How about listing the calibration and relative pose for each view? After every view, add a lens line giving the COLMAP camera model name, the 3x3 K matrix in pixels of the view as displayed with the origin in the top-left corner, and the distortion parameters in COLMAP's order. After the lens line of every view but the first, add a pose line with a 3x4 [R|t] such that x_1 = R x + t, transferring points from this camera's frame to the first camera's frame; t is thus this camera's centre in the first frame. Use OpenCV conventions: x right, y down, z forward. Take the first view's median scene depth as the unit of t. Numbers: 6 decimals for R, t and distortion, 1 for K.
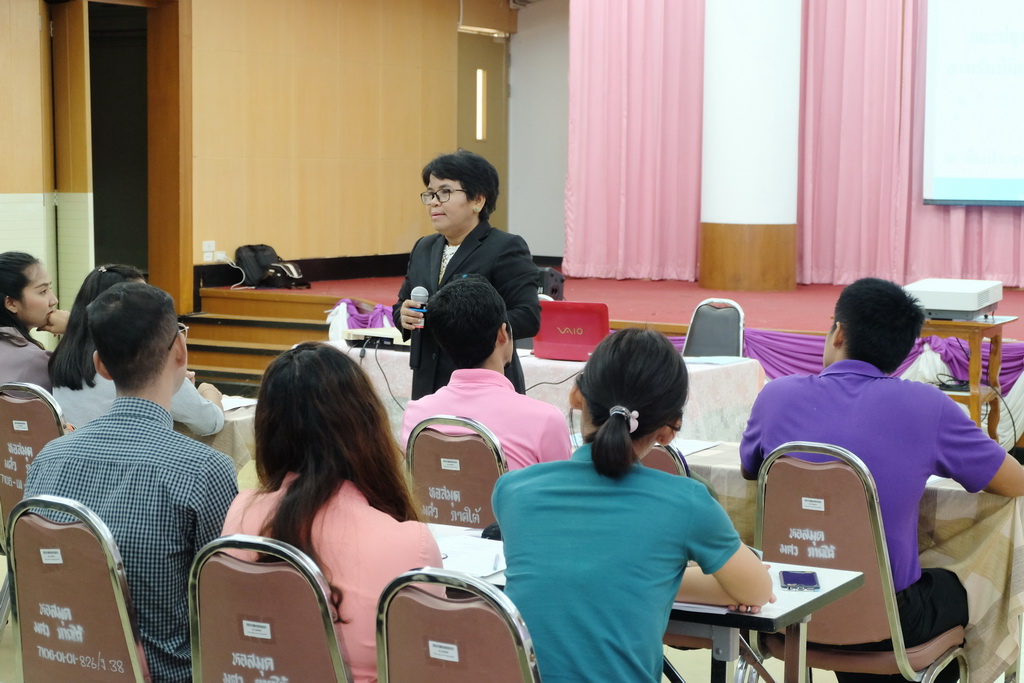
lens RADIAL K [[2040.9, 0, 512.0], [0, 2040.9, 341.5], [0, 0, 1]] dist [0.032185, 0.591234]
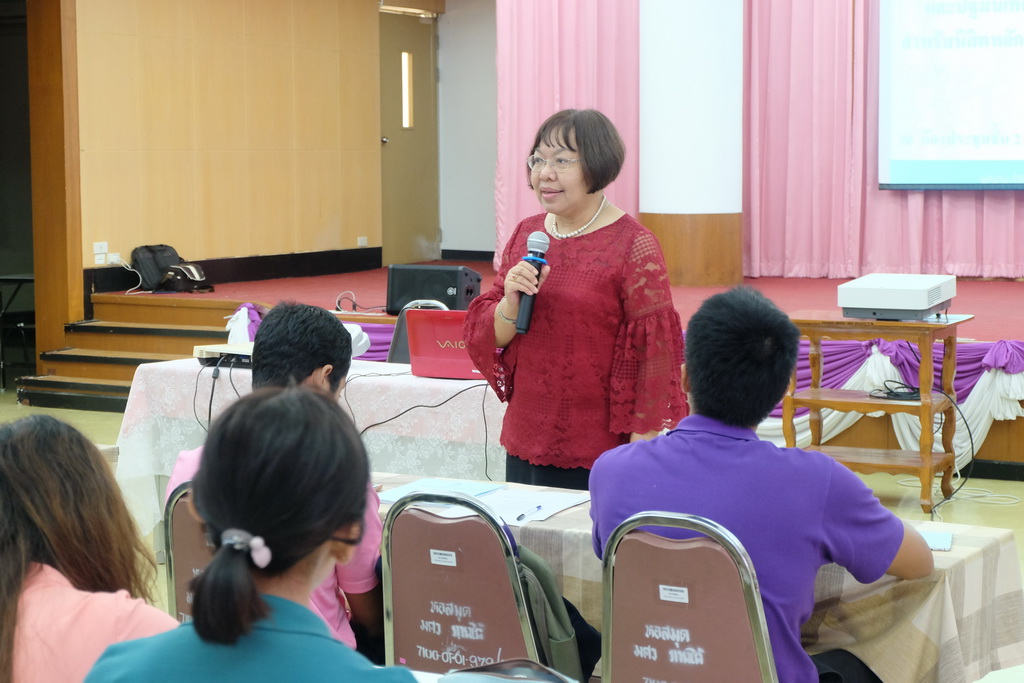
lens RADIAL K [[2010.4, 0, 512.0], [0, 2010.4, 341.5], [0, 0, 1]] dist [0.050266, 0.179453]
pose [[0.999844, -0.016880, 0.005291, 0.030563], [0.016846, 0.999838, 0.006304, -0.007006], [-0.005397, -0.006214, 0.999966, 0.091966]]
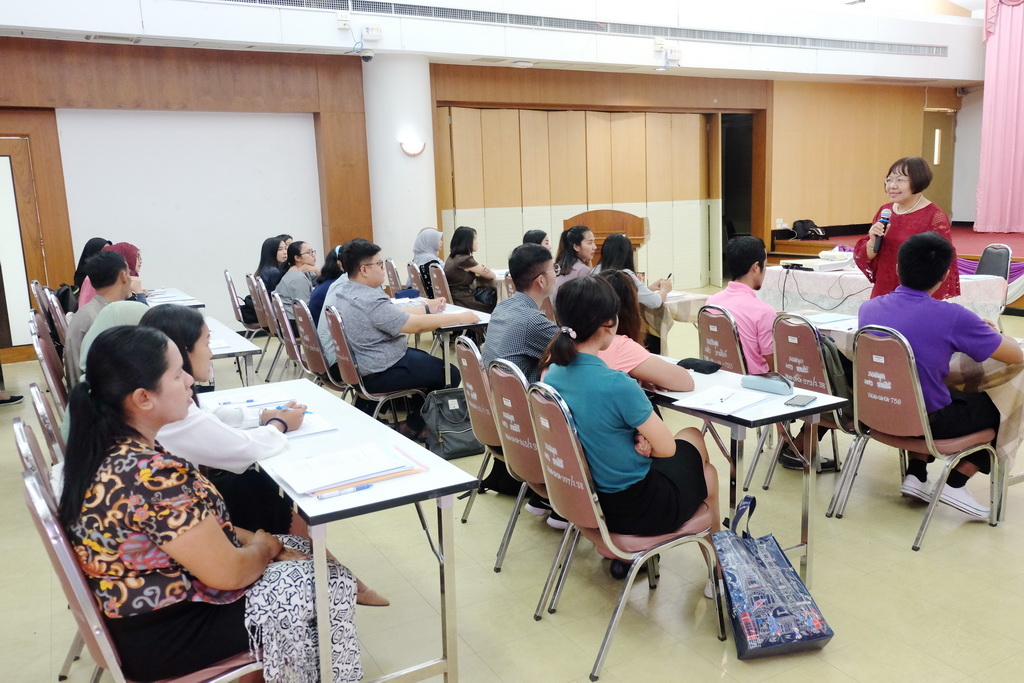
lens RADIAL K [[847.8, 0, 512.0], [0, 847.8, 341.5], [0, 0, 1]] dist [-0.030382, 0.075002]
pose [[0.845994, 0.052225, -0.530629, 0.097630], [-0.002248, 0.995532, 0.094398, -0.002790], [0.533188, -0.078667, 0.842331, 0.064716]]
